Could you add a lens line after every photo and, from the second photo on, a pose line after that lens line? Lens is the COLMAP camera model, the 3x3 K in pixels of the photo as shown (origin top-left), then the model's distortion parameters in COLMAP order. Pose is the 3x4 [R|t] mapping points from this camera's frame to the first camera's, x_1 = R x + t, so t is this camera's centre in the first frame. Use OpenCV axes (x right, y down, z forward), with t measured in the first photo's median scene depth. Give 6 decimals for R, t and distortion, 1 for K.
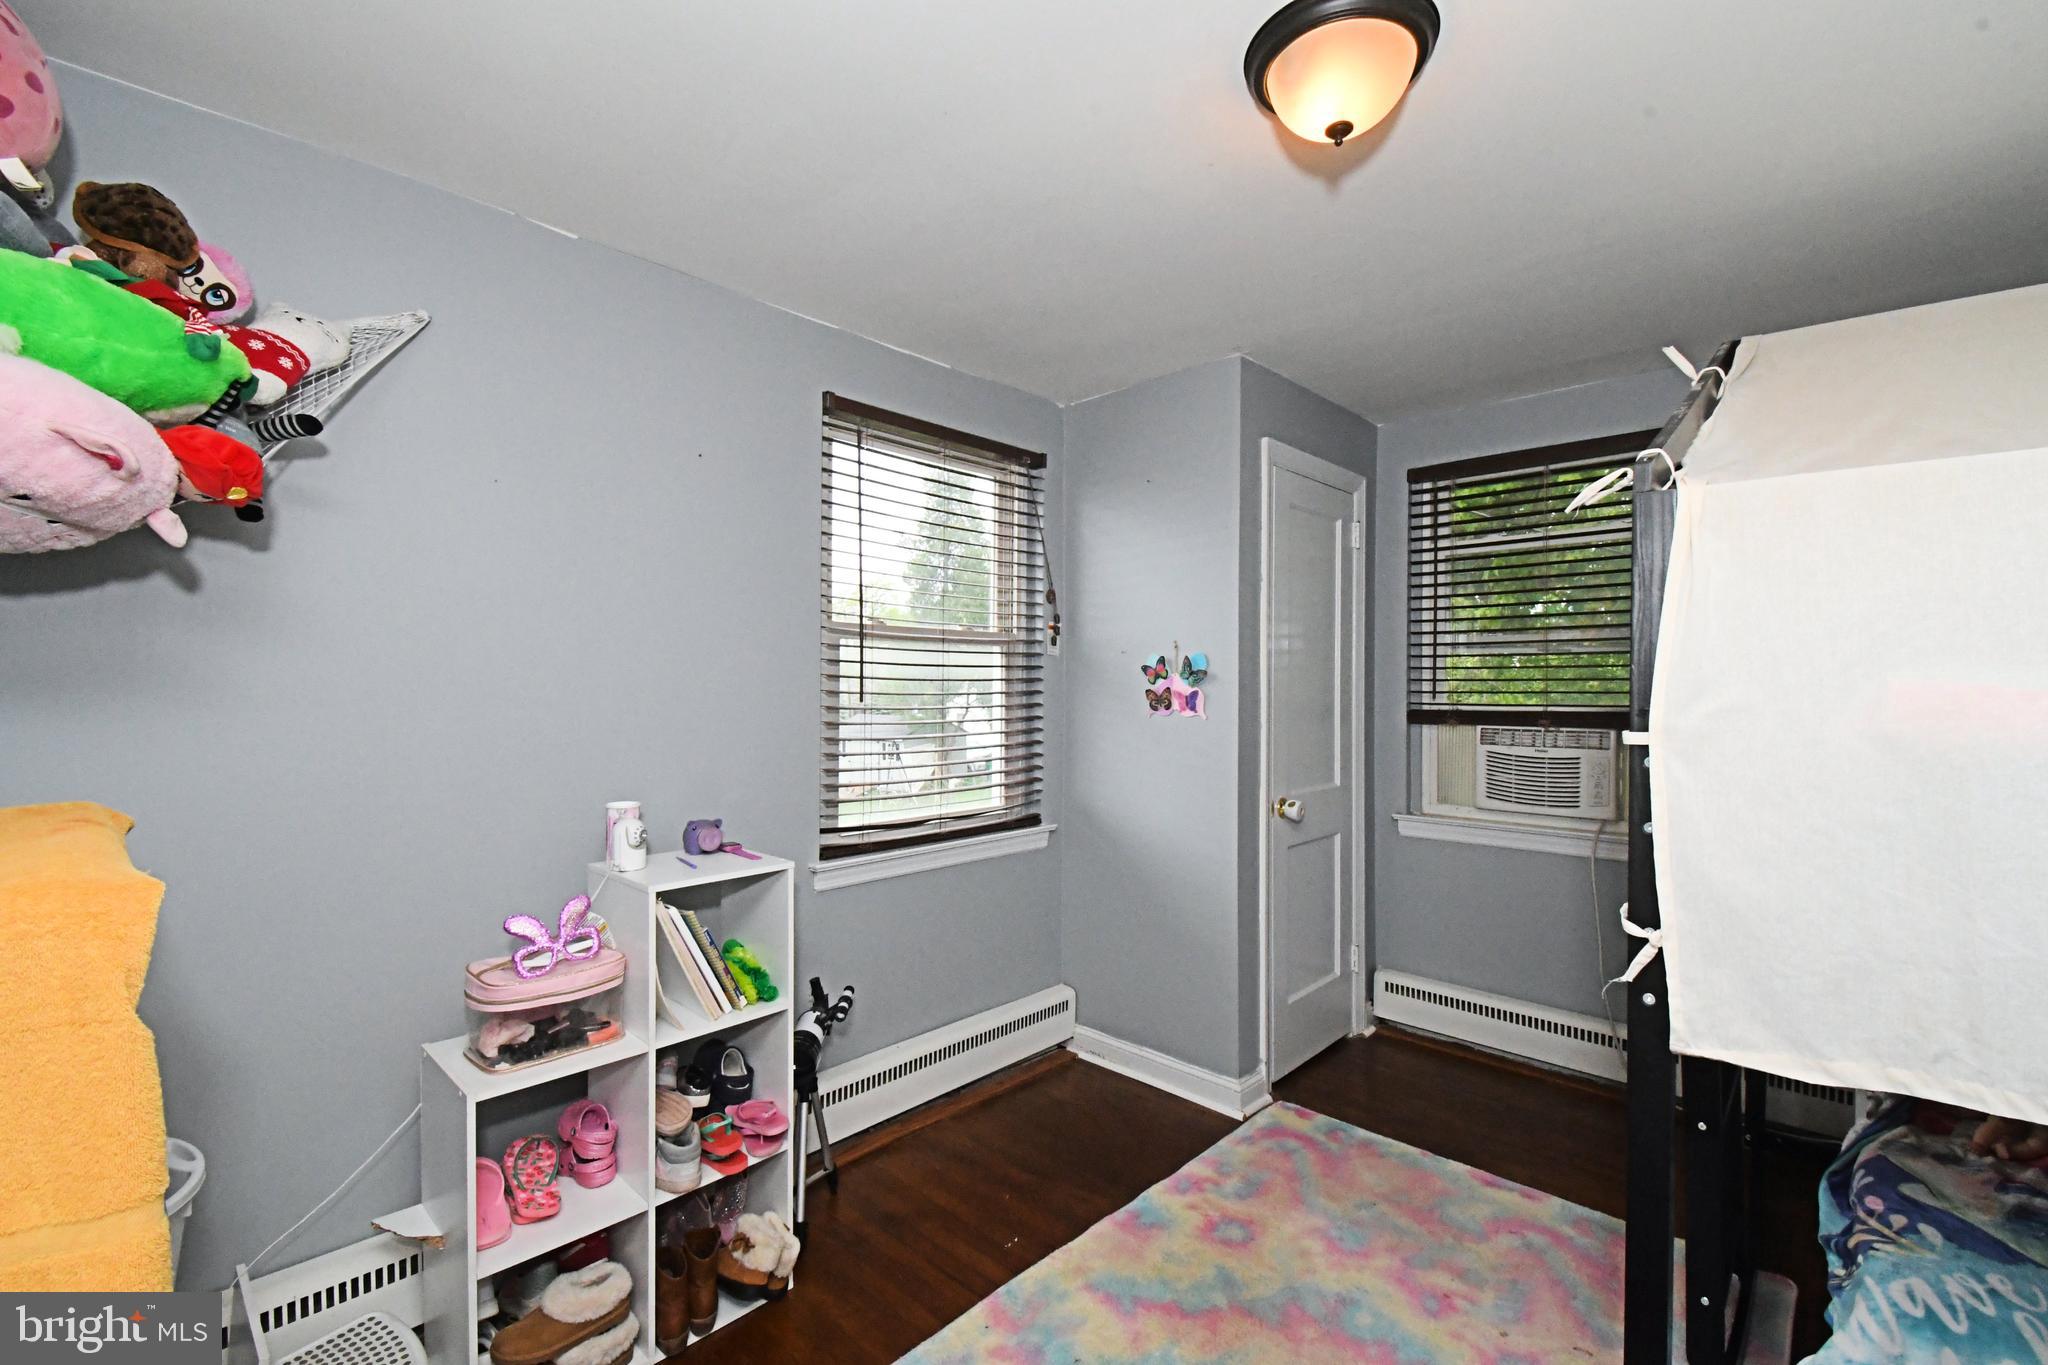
lens RADIAL K [[871.7, 0, 1023.0], [0, 871.7, 684.6], [0, 0, 1]] dist [-0.001195, -0.002268]
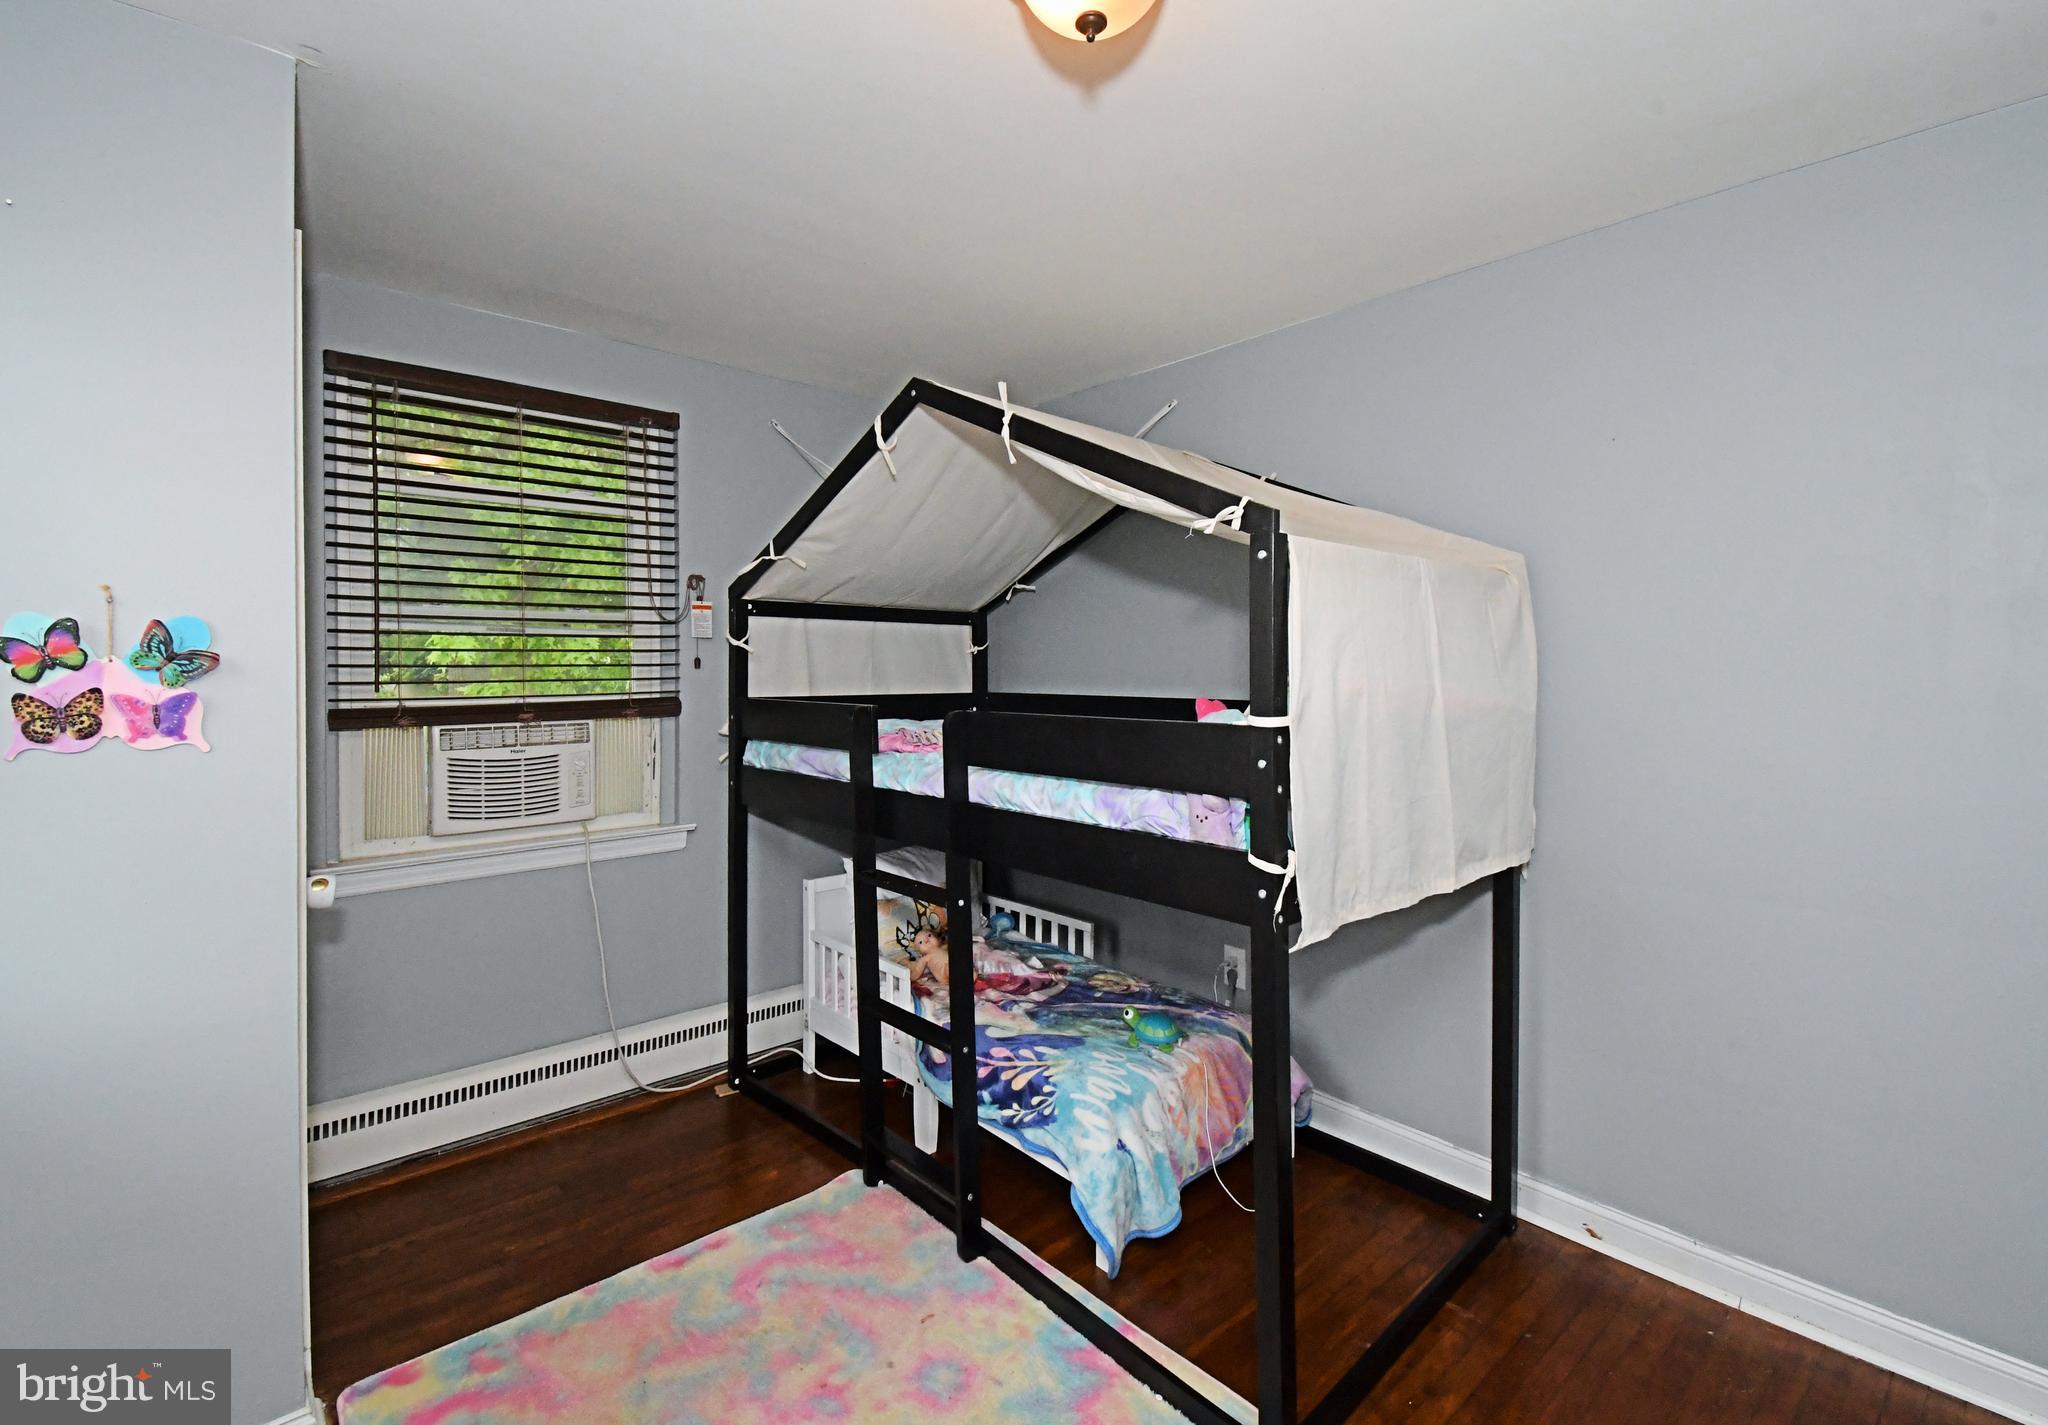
lens RADIAL K [[924.1, 0, 1033.1], [0, 924.1, 679.4], [0, 0, 1]] dist [-0.001921, -0.000615]
pose [[0.090919, -0.020619, 0.995645, -0.263664], [0.000714, 0.999787, 0.020640, -0.011155], [-0.995858, -0.001166, 0.090915, 0.479206]]
